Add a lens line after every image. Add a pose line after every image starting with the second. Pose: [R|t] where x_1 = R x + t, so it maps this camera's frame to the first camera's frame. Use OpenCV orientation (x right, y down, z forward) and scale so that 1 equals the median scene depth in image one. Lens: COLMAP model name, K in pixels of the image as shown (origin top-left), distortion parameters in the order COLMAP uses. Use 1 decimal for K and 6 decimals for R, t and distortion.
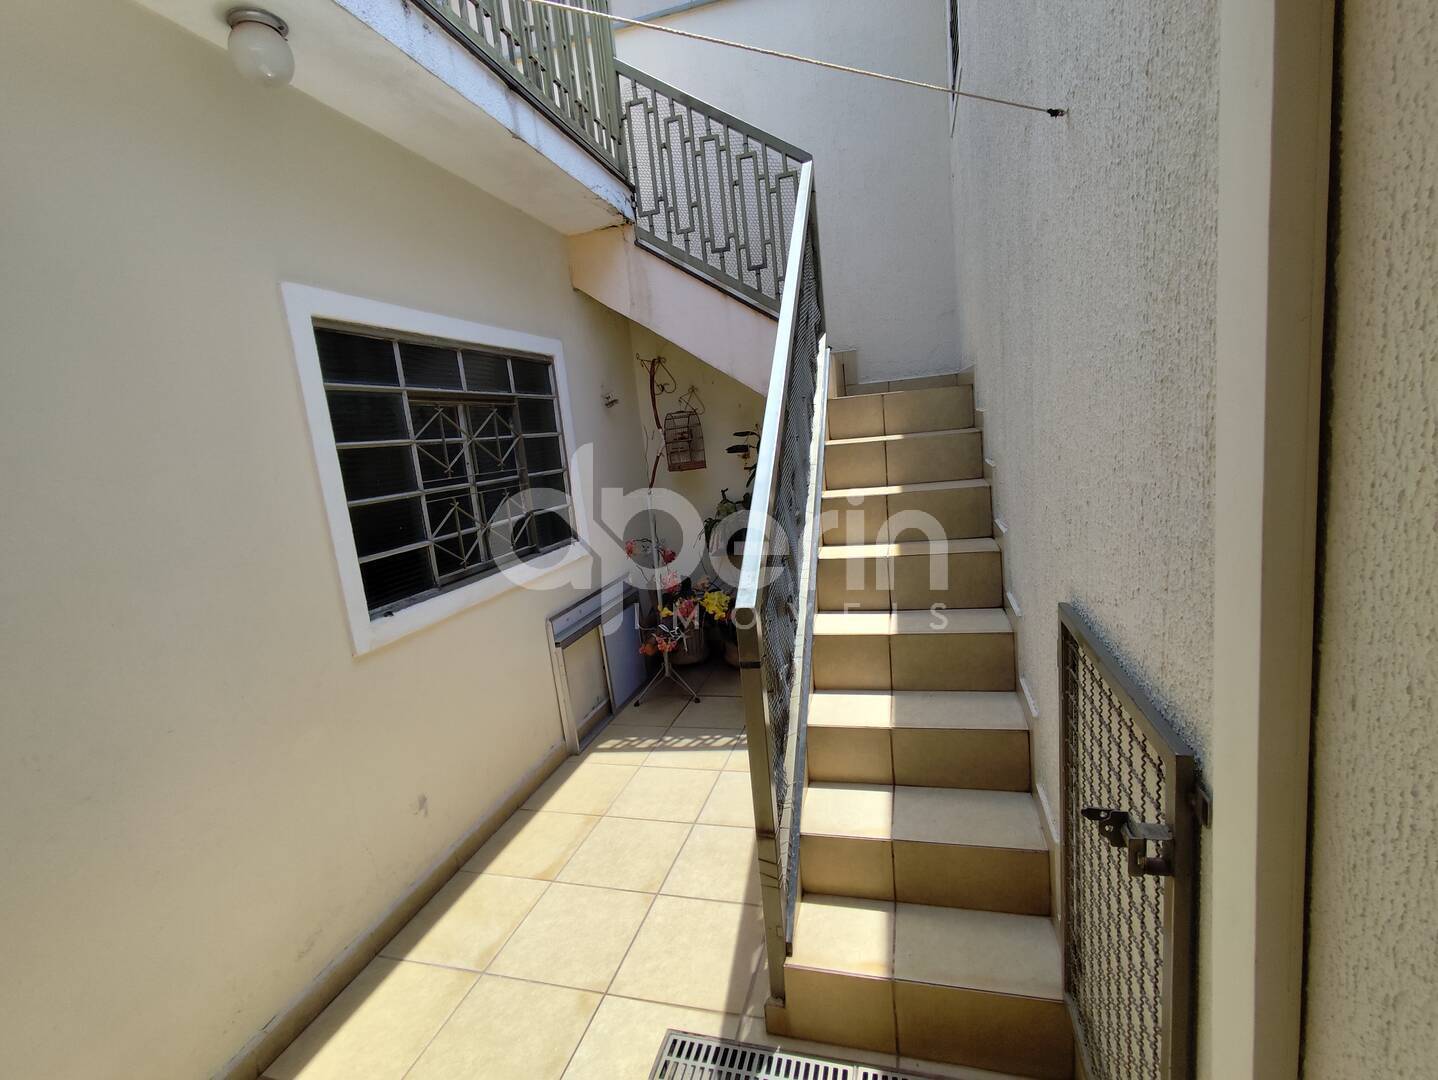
lens RADIAL K [[654.3, 0, 734.5], [0, 654.3, 543.1], [0, 0, 1]] dist [-0.000789, 0.001800]
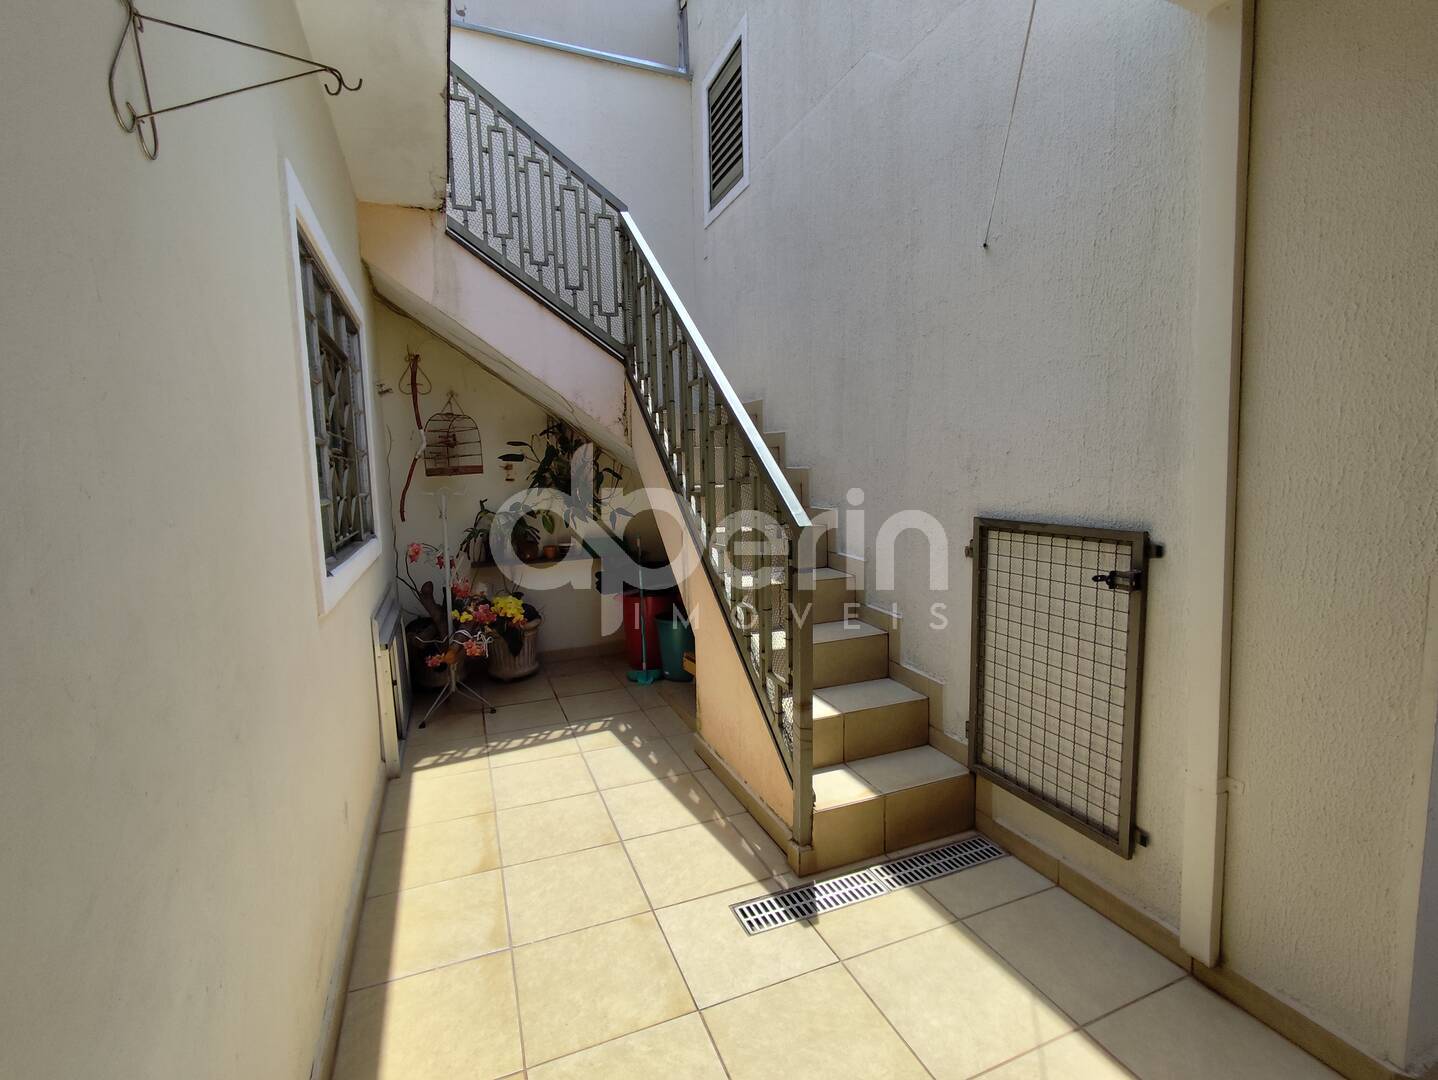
lens RADIAL K [[654.3, 0, 734.5], [0, 654.3, 543.1], [0, 0, 1]] dist [-0.000789, 0.001800]
pose [[0.787792, 0.016001, 0.615734, -0.424256], [0.047650, 0.995084, -0.086823, 0.111991], [-0.614096, 0.097738, 0.783156, 0.020214]]
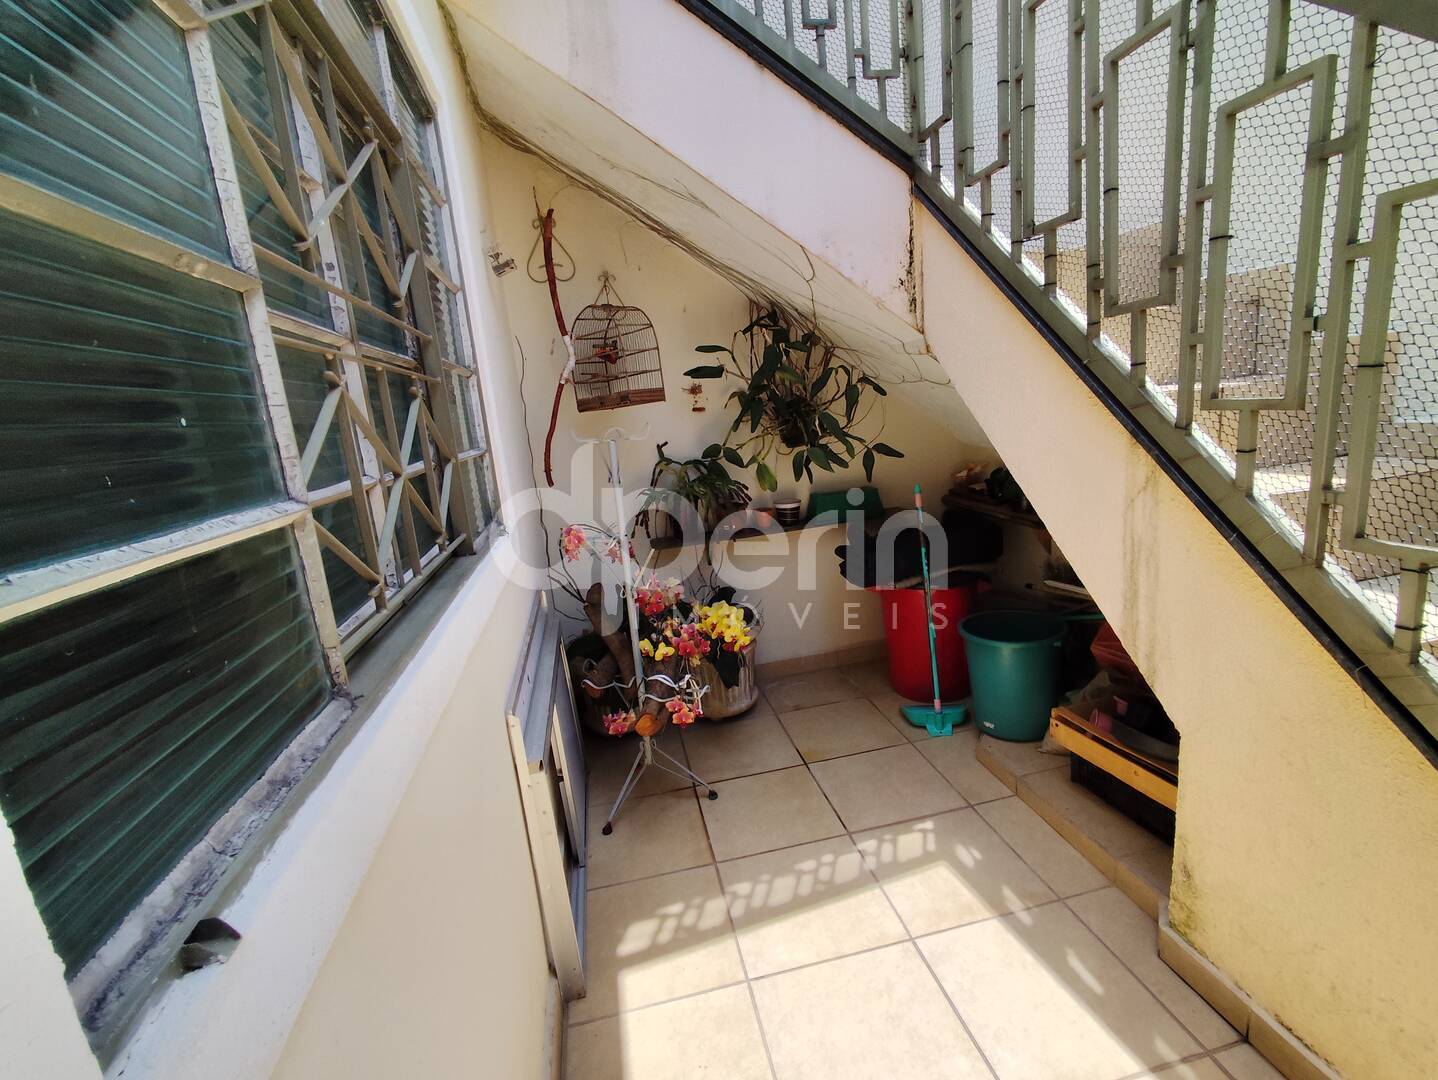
lens RADIAL K [[654.3, 0, 734.5], [0, 654.3, 543.1], [0, 0, 1]] dist [-0.000789, 0.001800]
pose [[0.892655, -0.076430, 0.444213, -0.320344], [0.079102, 0.996788, 0.012548, 0.015309], [-0.443745, 0.023937, 0.895834, 0.538754]]
